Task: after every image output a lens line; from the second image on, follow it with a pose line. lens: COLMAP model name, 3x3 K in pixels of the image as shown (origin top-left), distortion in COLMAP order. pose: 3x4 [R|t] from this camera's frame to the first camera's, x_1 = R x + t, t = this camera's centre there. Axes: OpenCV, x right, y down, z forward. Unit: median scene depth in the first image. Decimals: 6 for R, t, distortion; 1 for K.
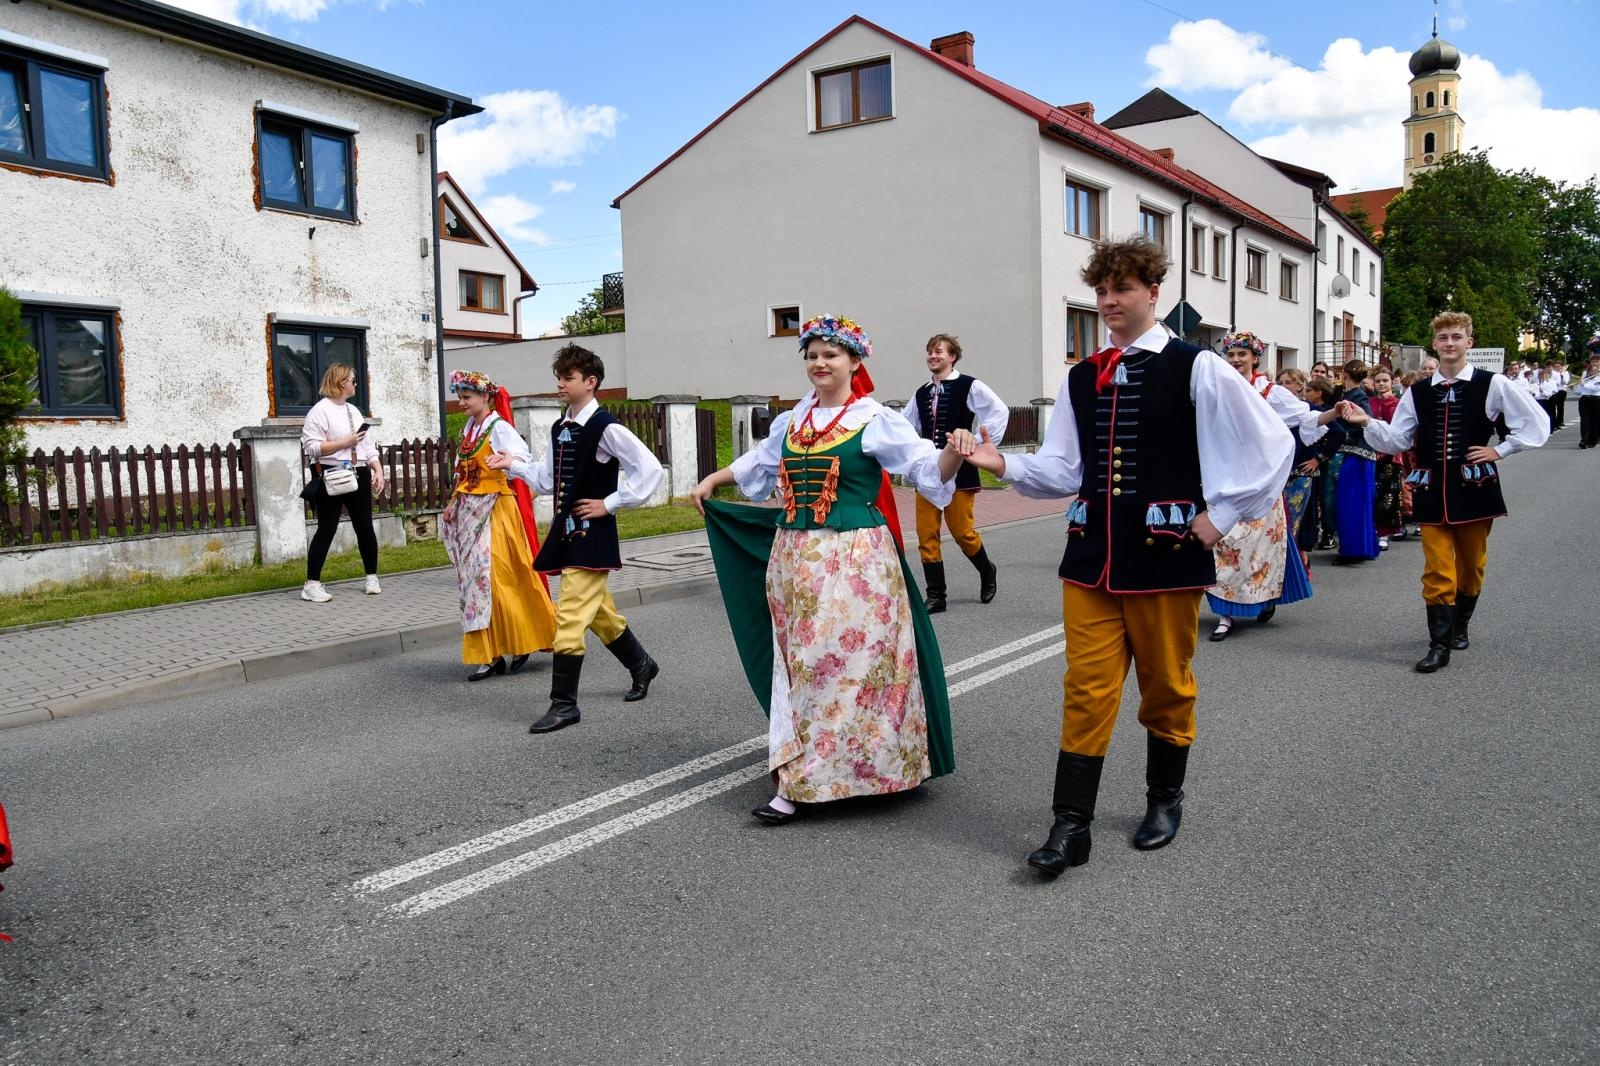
lens RADIAL K [[1135.0, 0, 770.7], [0, 1135.0, 540.1], [0, 0, 1]] dist [-0.124005, 0.076653]
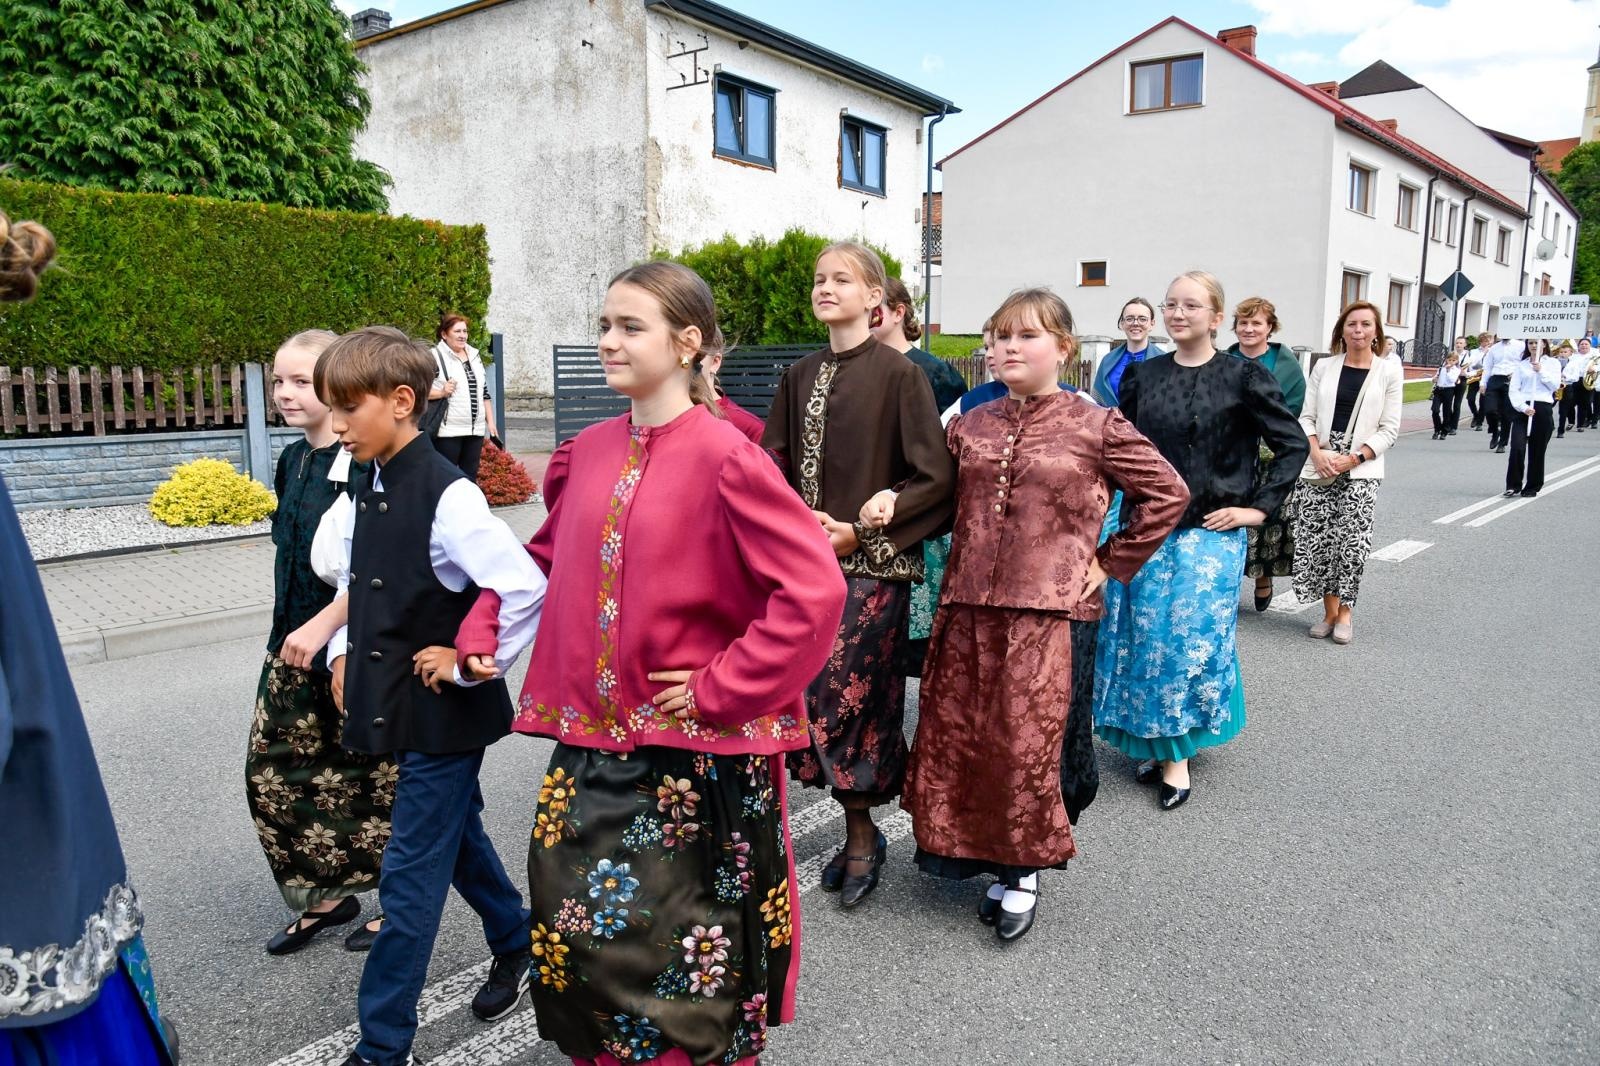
lens RADIAL K [[1140.8, 0, 762.3], [0, 1140.8, 555.5], [0, 0, 1]] dist [-0.125702, 0.078011]
pose [[0.995844, 0.041167, -0.081241, -0.227549], [-0.035353, 0.996796, 0.071751, 0.031734], [0.083935, -0.068581, 0.994108, -0.232595]]
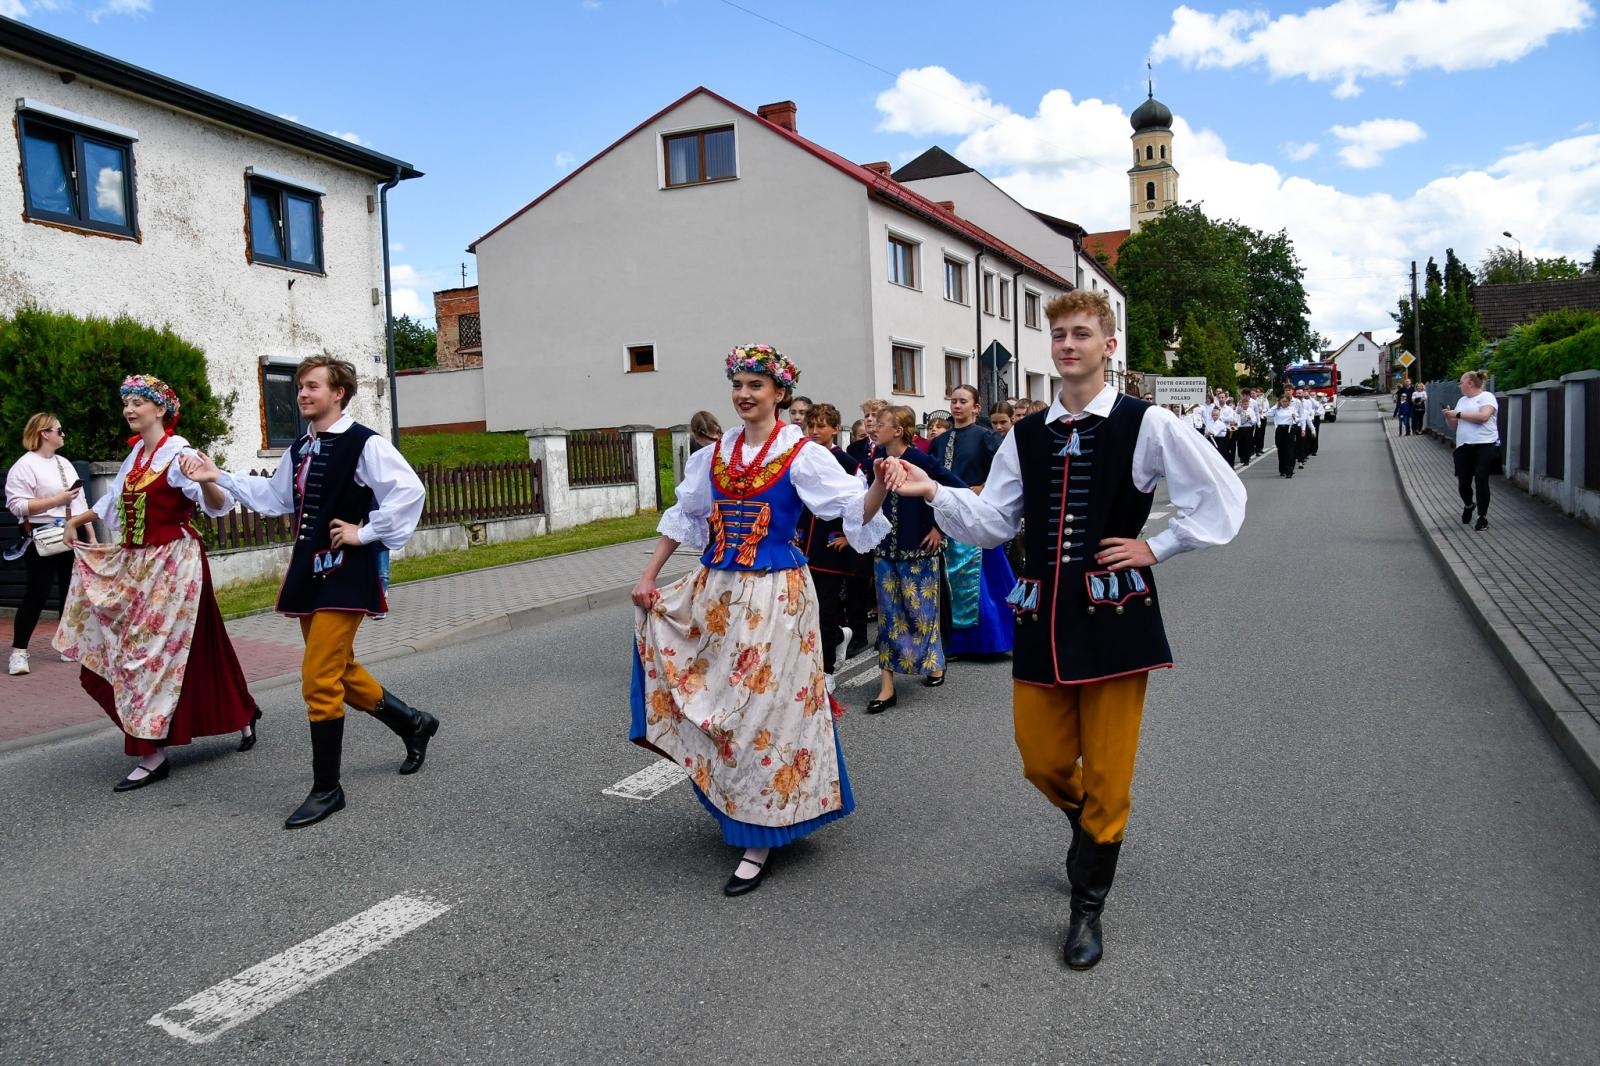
lens RADIAL K [[1140.8, 0, 762.3], [0, 1140.8, 555.5], [0, 0, 1]] dist [-0.125702, 0.078011]
pose [[0.978406, -0.034597, 0.203776, -0.103749], [0.037361, 0.999254, -0.009736, 0.014119], [-0.203287, 0.017139, 0.978969, -0.108077]]
